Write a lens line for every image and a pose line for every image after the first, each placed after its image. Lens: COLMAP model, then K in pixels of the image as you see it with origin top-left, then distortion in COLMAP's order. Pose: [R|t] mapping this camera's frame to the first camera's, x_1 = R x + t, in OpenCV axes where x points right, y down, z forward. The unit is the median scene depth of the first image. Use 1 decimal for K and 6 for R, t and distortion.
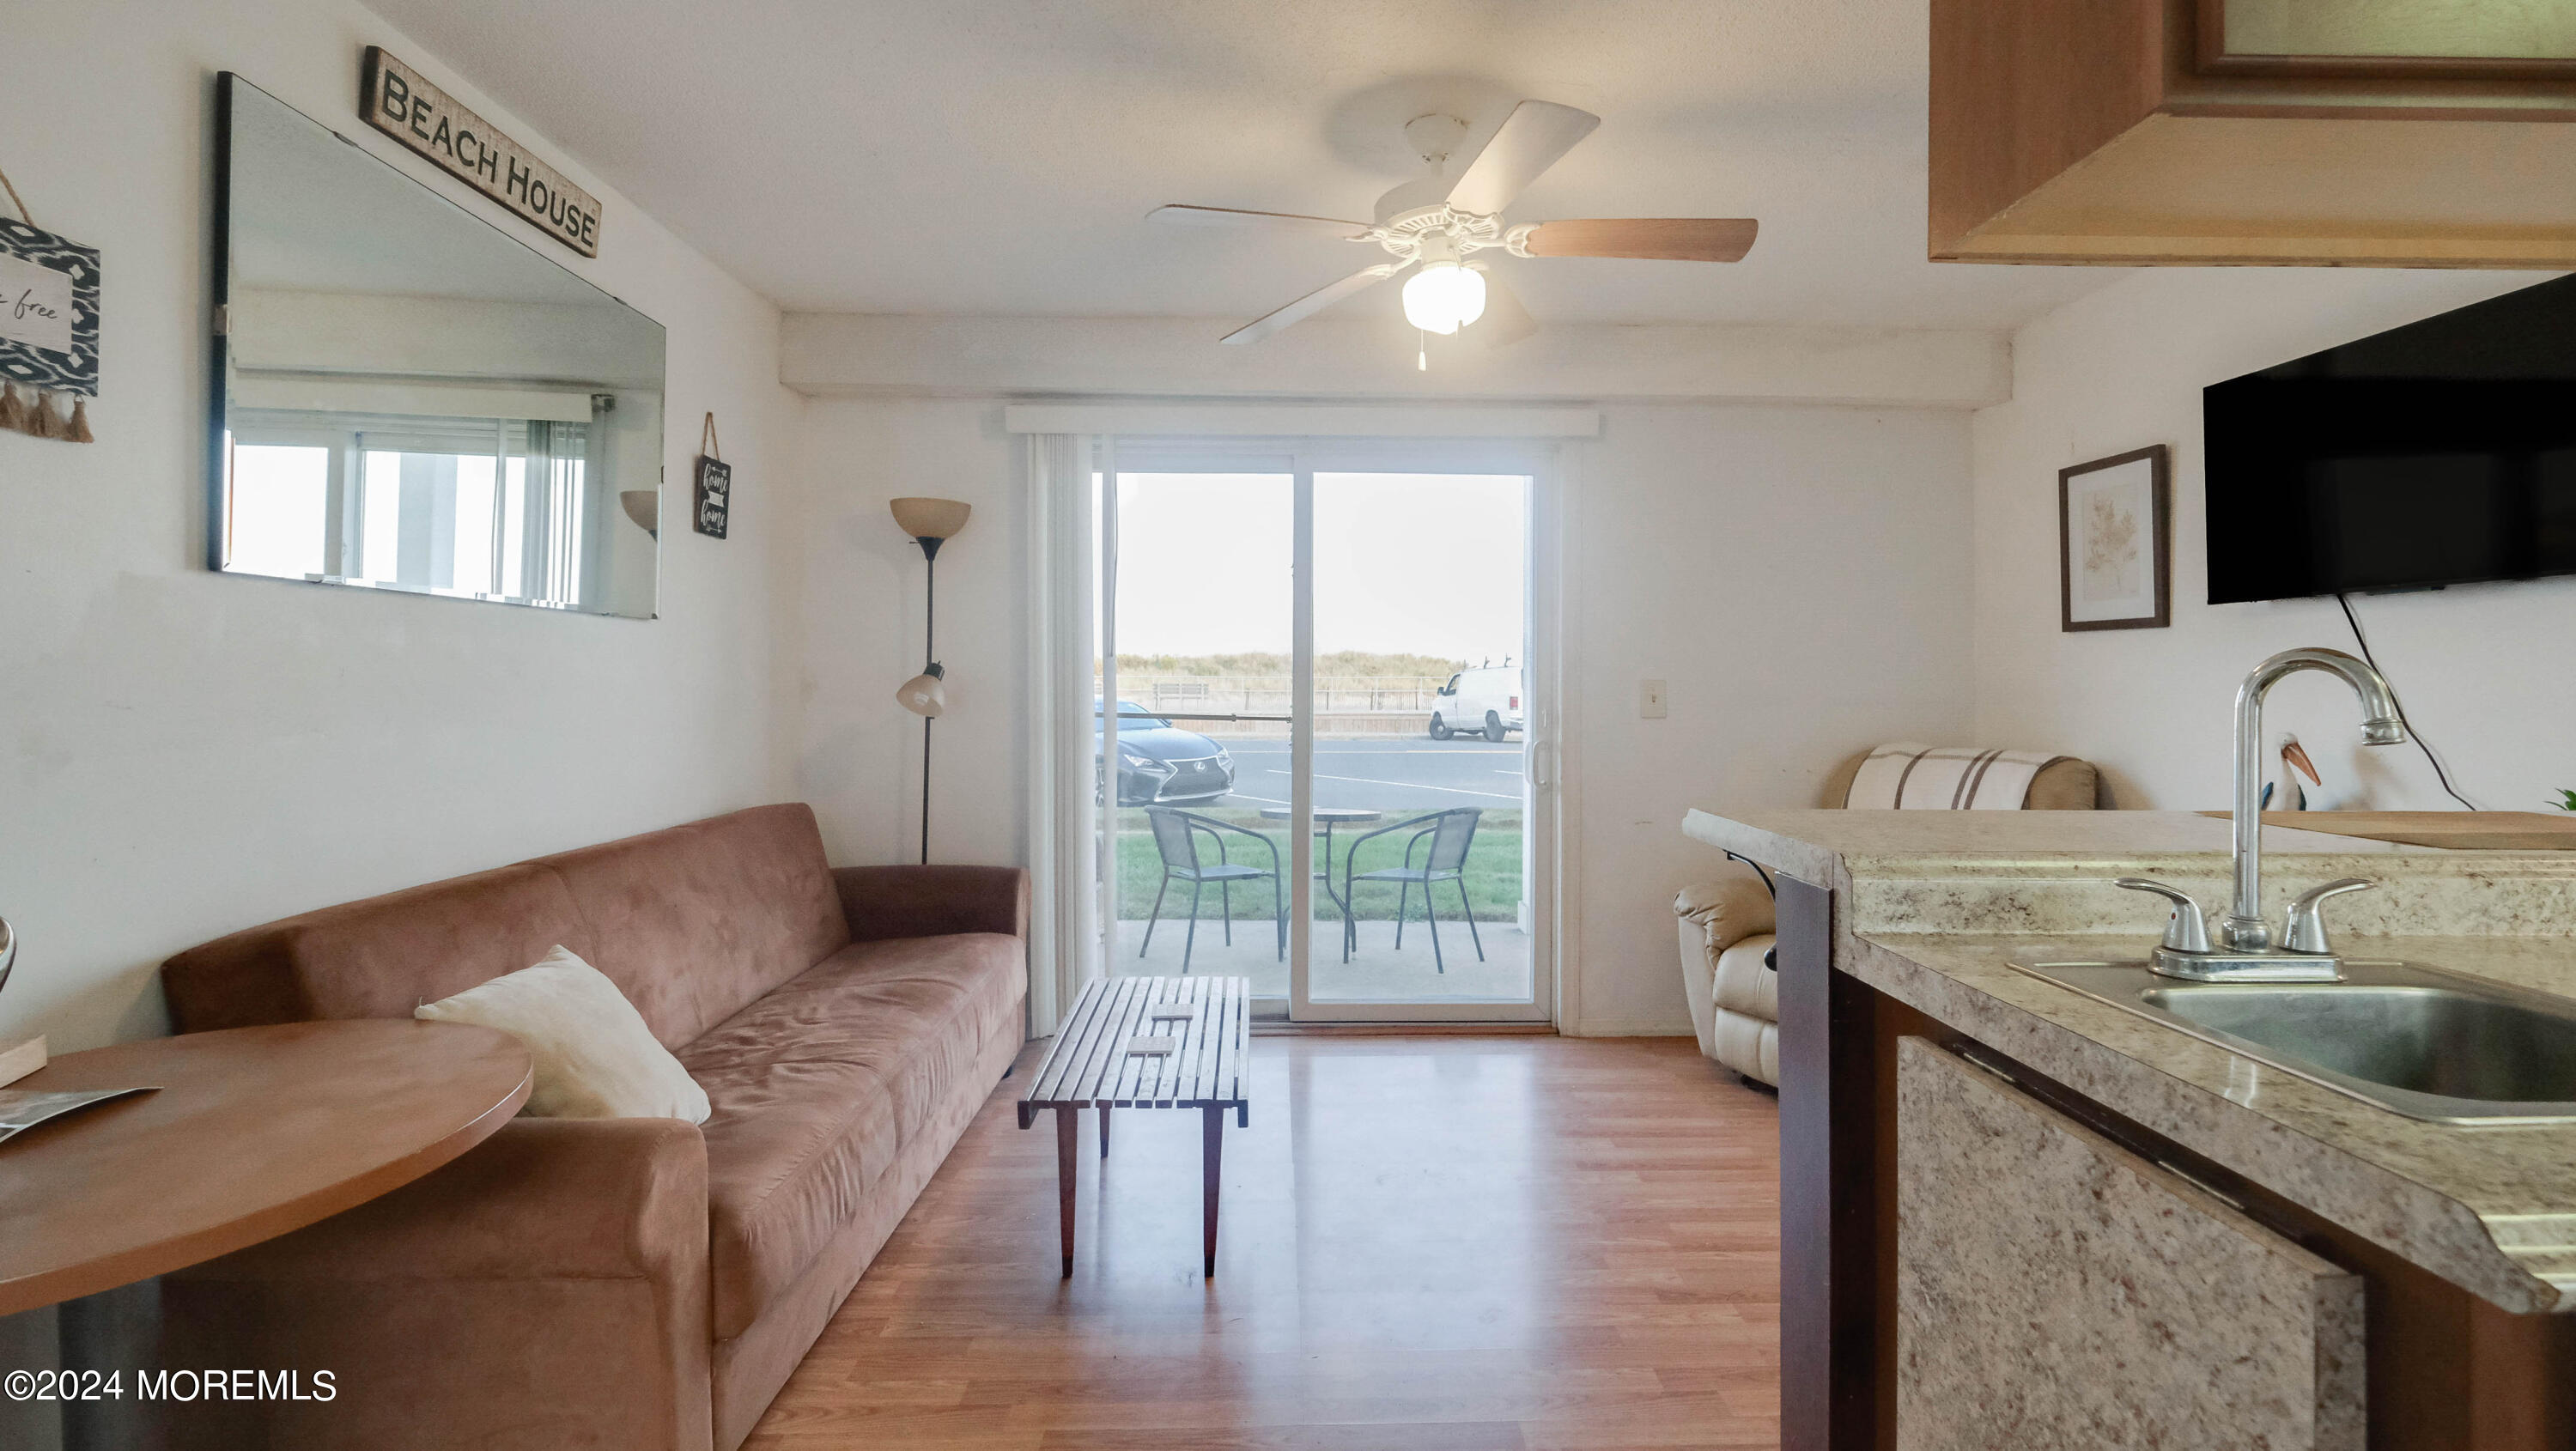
lens RADIAL K [[1141.8, 0, 1283.7], [0, 1141.8, 676.0], [0, 0, 1]] dist [-0.008305, 0.001875]
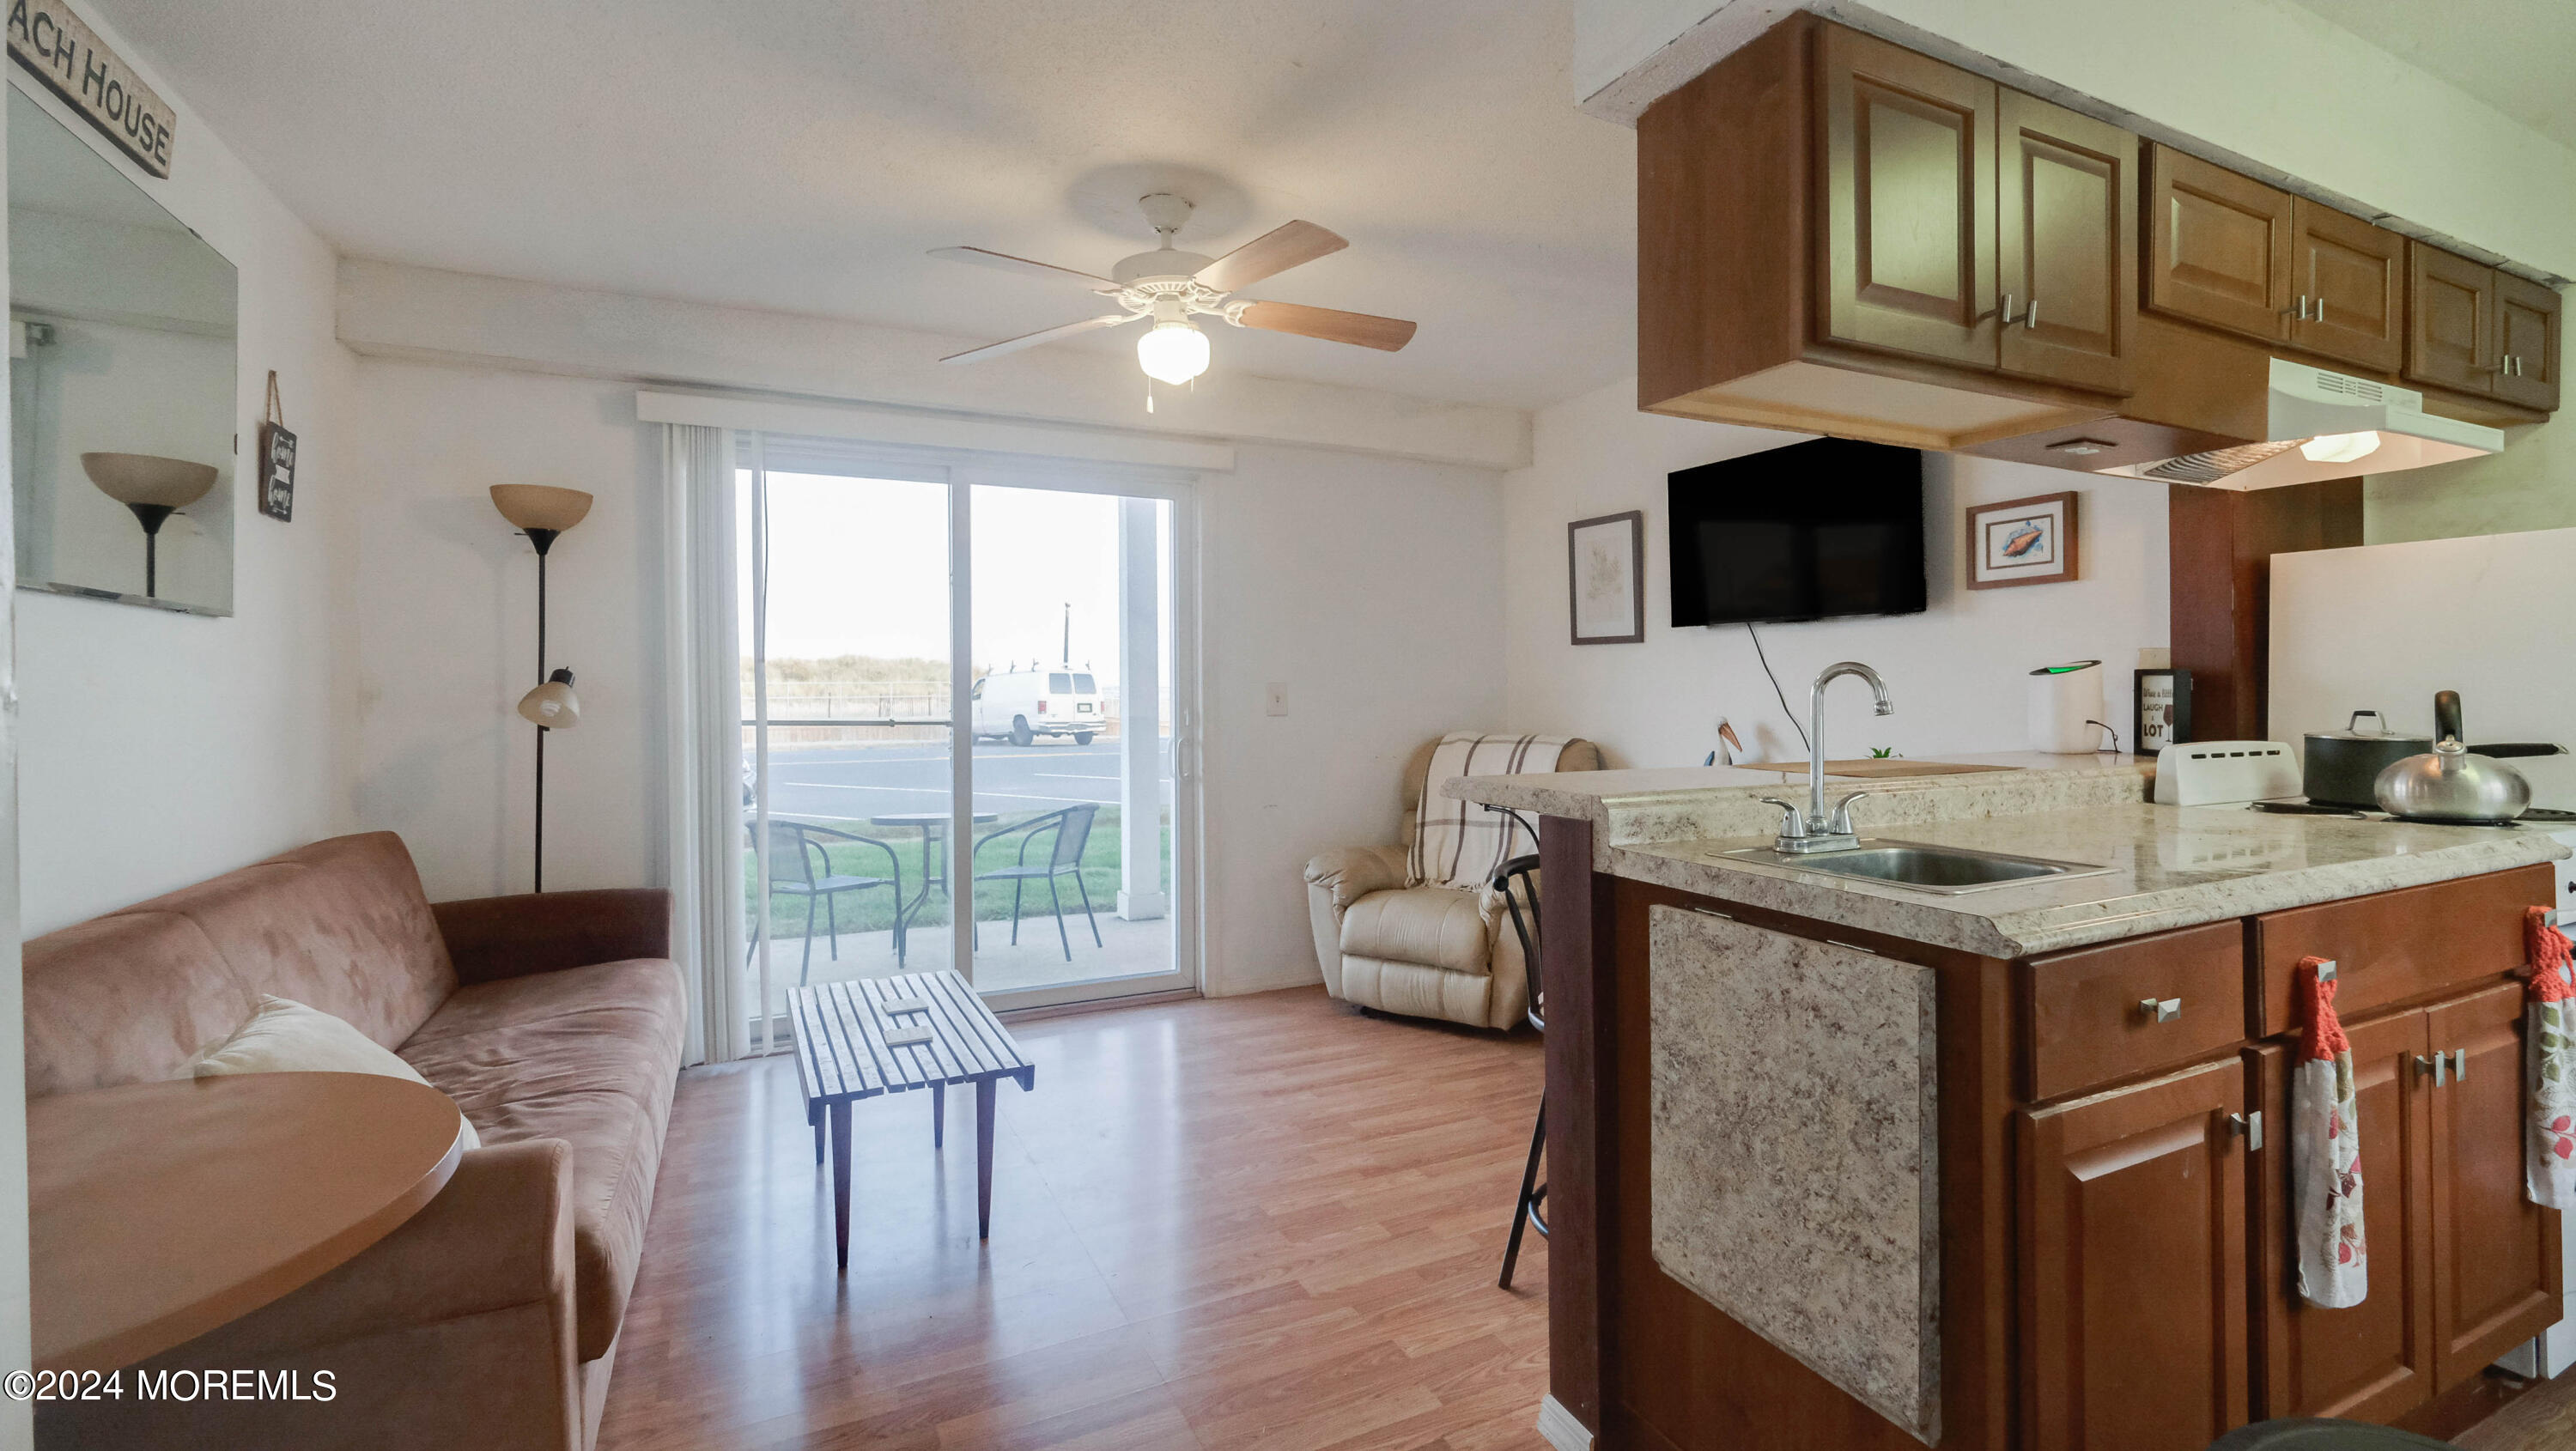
lens RADIAL K [[1141.8, 0, 1283.7], [0, 1141.8, 676.0], [0, 0, 1]] dist [-0.008305, 0.001875]
pose [[0.908434, -0.003020, 0.418018, -0.220593], [0.004720, 0.999984, -0.003034, -0.000377], [-0.418002, 0.004729, 0.908434, -0.086801]]
